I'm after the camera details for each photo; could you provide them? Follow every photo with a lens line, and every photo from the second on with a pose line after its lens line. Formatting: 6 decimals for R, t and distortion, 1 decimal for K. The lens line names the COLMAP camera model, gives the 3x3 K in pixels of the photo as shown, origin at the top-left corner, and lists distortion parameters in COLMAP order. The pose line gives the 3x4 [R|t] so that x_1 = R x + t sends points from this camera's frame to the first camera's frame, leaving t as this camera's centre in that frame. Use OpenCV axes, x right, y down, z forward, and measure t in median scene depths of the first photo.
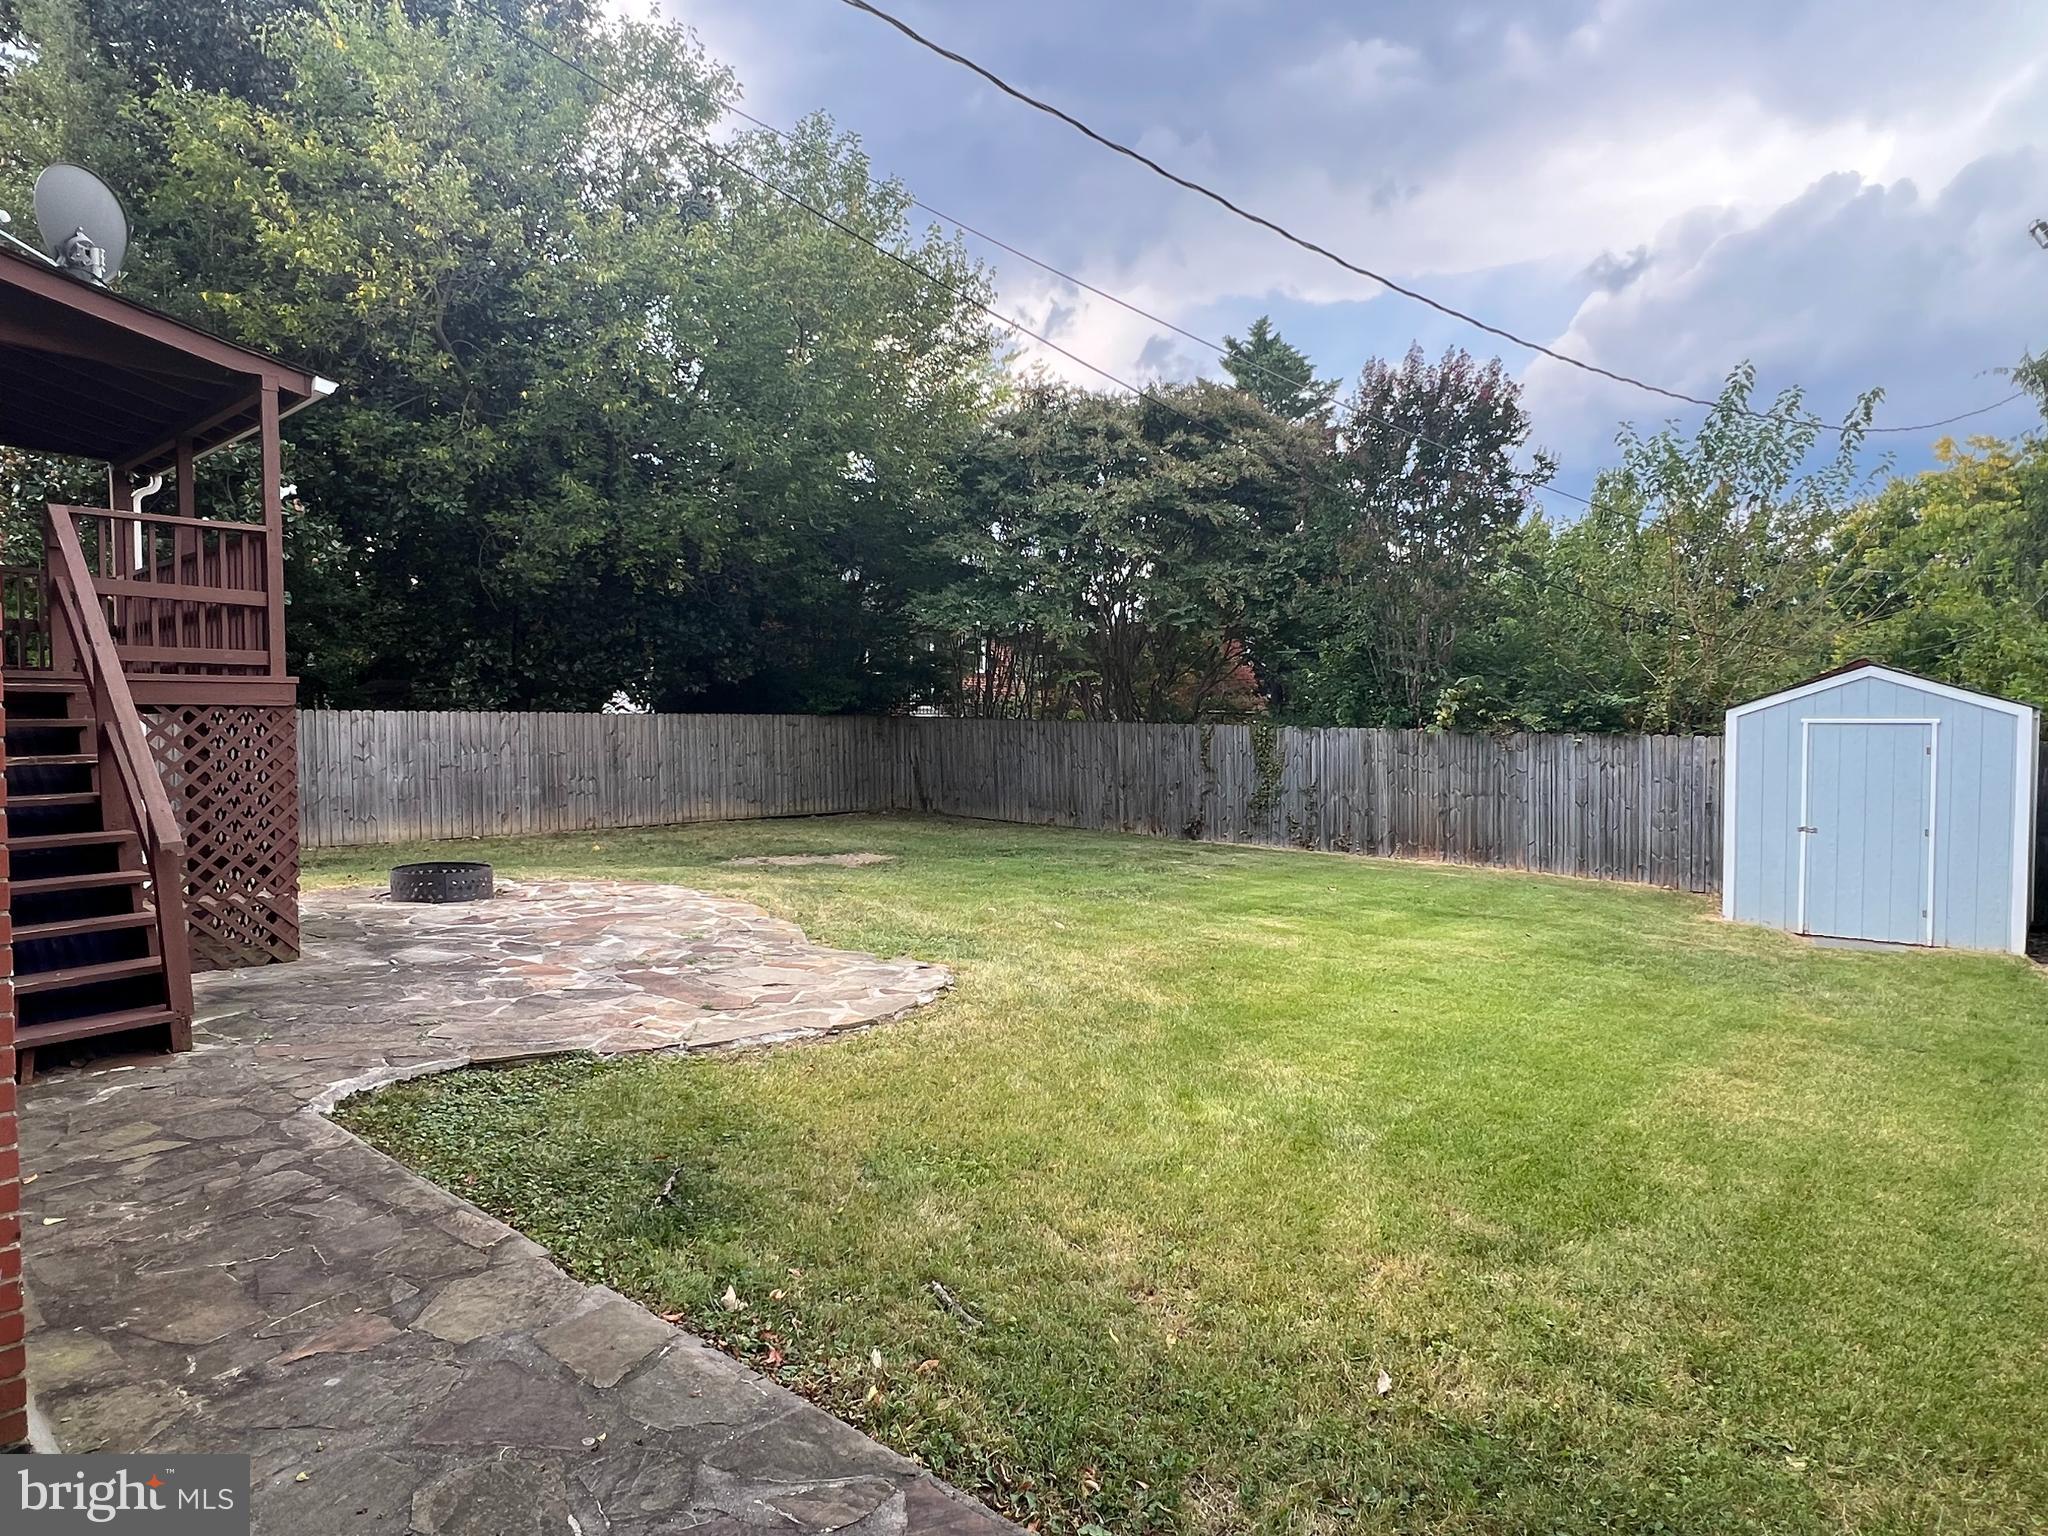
lens RADIAL K [[1197.7, 0, 1024.0], [0, 1197.7, 768.0], [0, 0, 1]] dist [-0.001739, -0.000404]
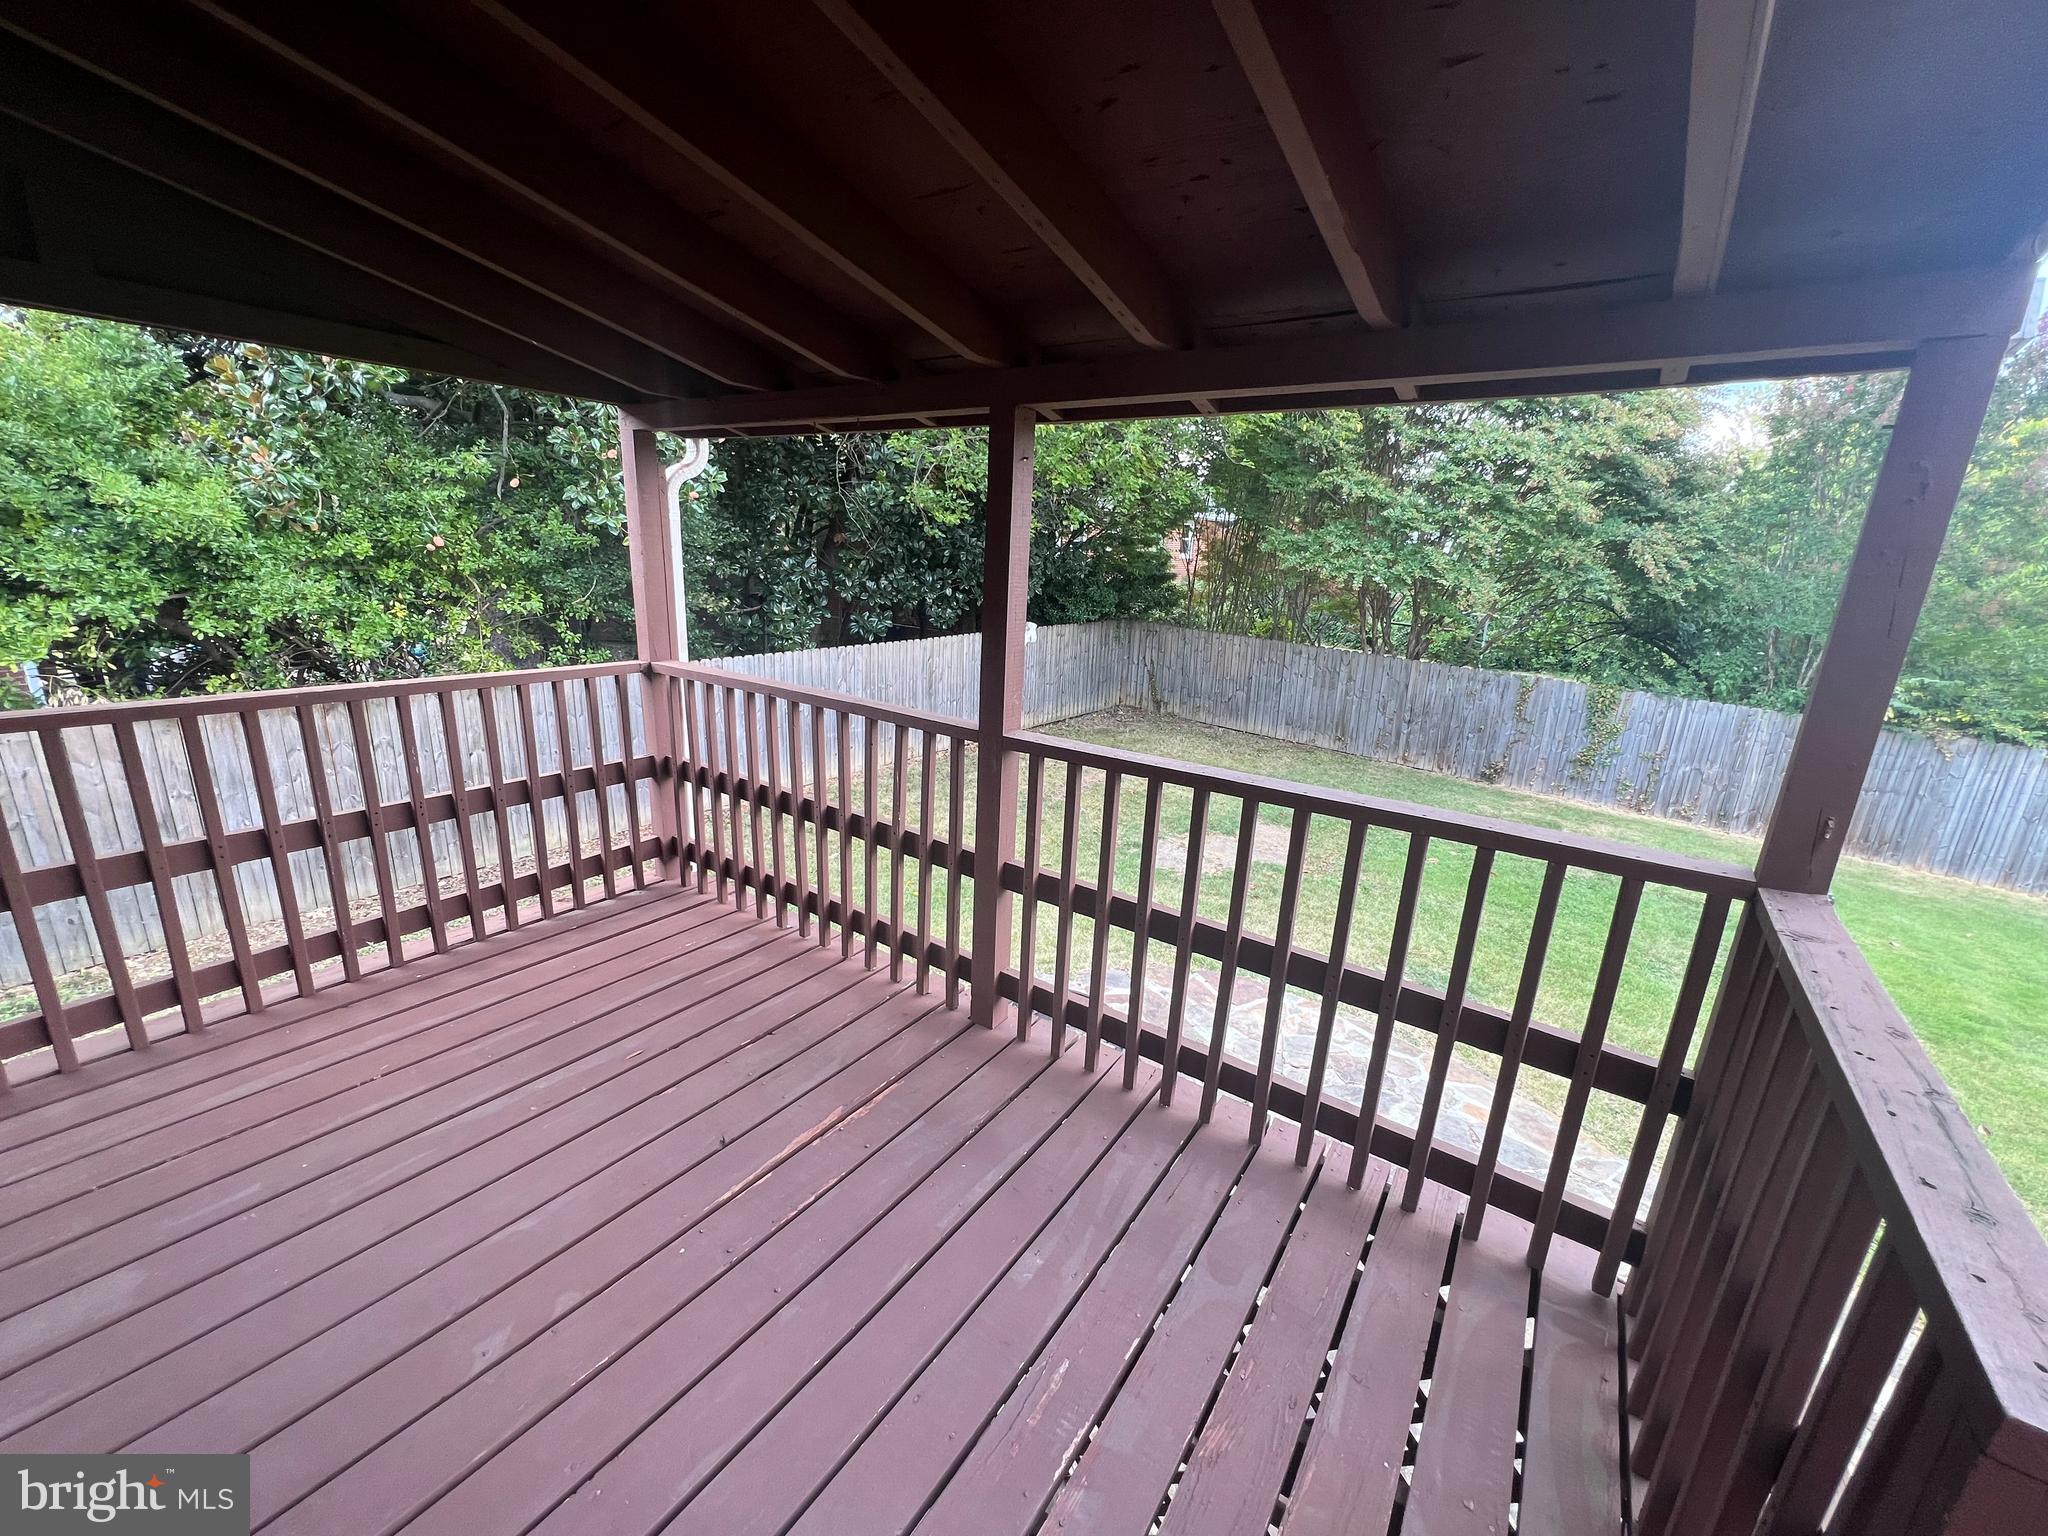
lens RADIAL K [[806.6, 0, 1024.0], [0, 806.6, 768.0], [0, 0, 1]] dist [-0.001504, -0.000104]
pose [[0.995735, 0.022086, 0.089575, -0.346847], [-0.043125, 0.969745, 0.240282, -0.110918], [-0.081558, -0.243120, 0.966561, 0.365689]]
